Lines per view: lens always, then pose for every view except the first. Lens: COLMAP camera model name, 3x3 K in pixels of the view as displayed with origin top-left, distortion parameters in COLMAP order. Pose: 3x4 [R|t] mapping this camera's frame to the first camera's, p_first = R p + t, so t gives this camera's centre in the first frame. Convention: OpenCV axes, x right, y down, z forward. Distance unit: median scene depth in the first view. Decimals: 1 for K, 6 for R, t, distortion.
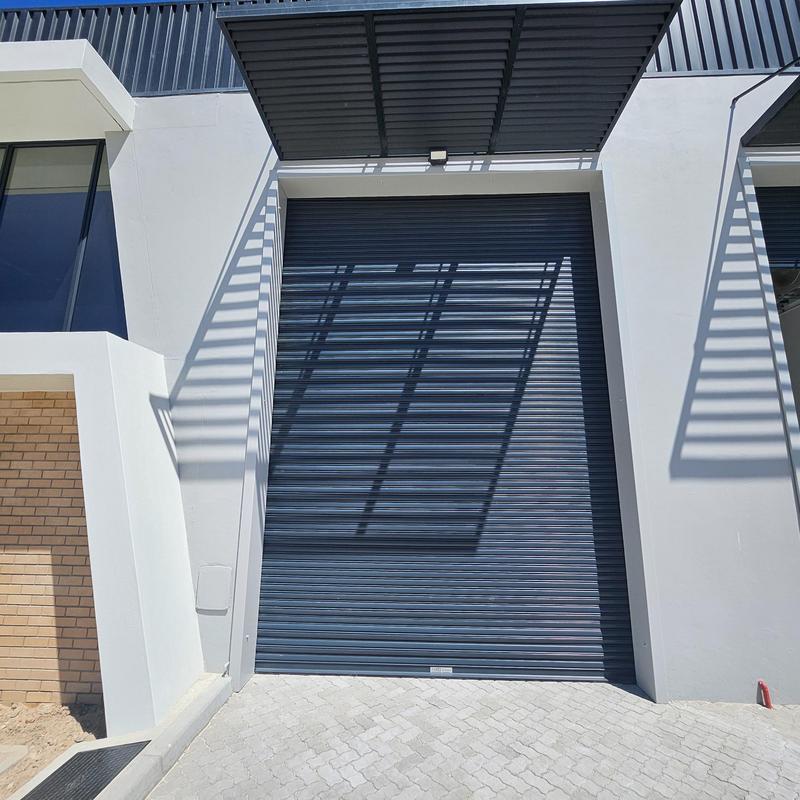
lens RADIAL K [[414.3, 0, 400.6], [0, 414.3, 397.7], [0, 0, 1]] dist [-0.000840, -0.001674]
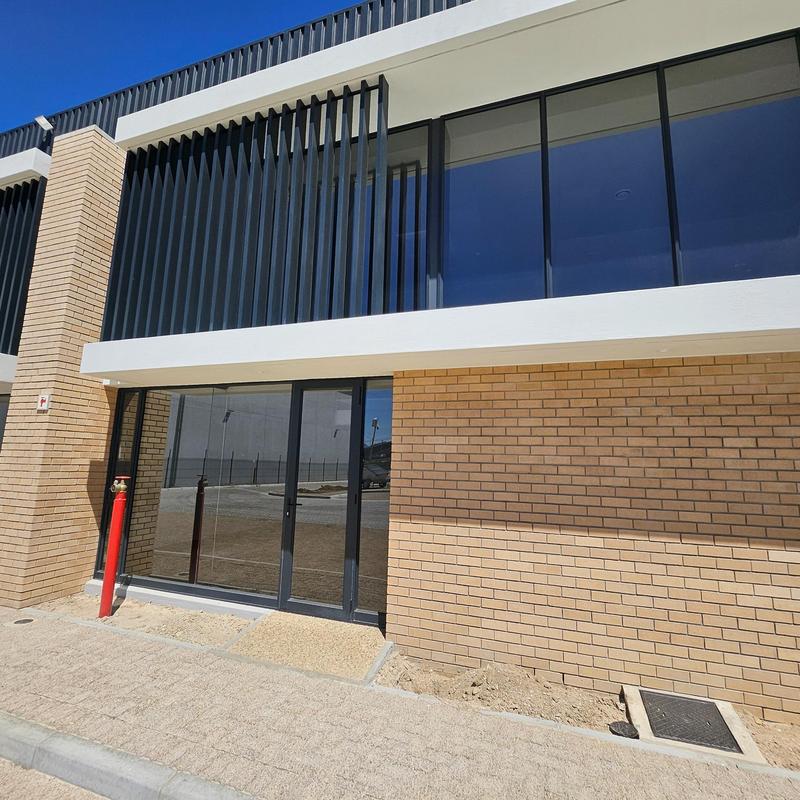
lens RADIAL K [[390.5, 0, 401.4], [0, 390.5, 394.6], [0, 0, 1]] dist [0.000229, -0.000409]
pose [[0.965745, -0.026939, -0.258092, -0.944232], [0.038632, 0.998439, 0.040339, 0.007704], [0.256603, -0.048927, 0.965278, 0.052557]]
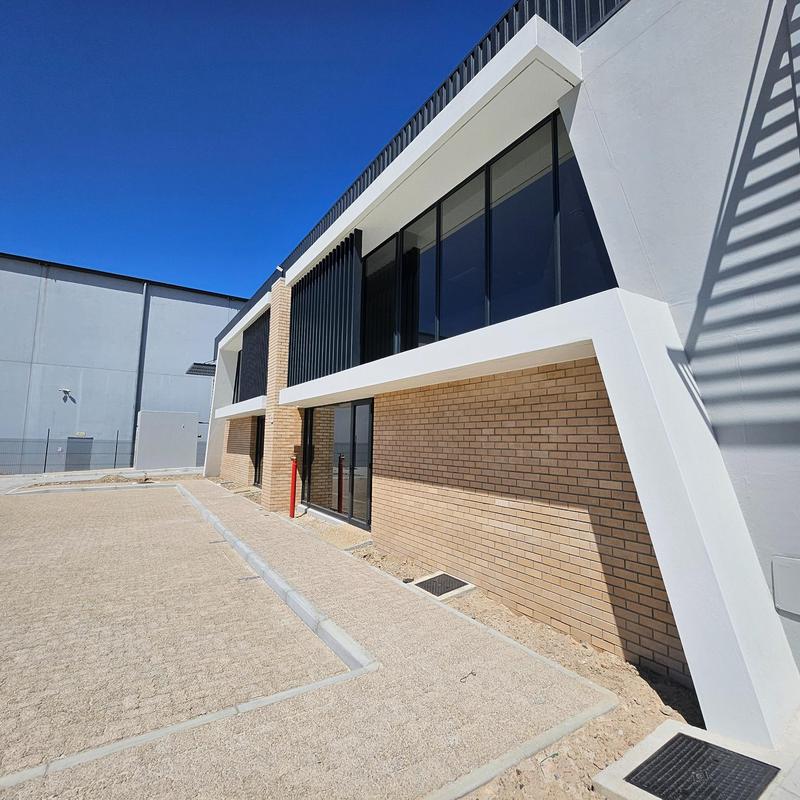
lens RADIAL K [[422.7, 0, 404.4], [0, 422.7, 396.0], [0, 0, 1]] dist [-0.001165, -0.002115]
pose [[0.584729, -0.081710, -0.807103, -0.219005], [0.146618, 0.989175, 0.006079, 0.005062], [0.797869, -0.121890, 0.590379, 0.019878]]
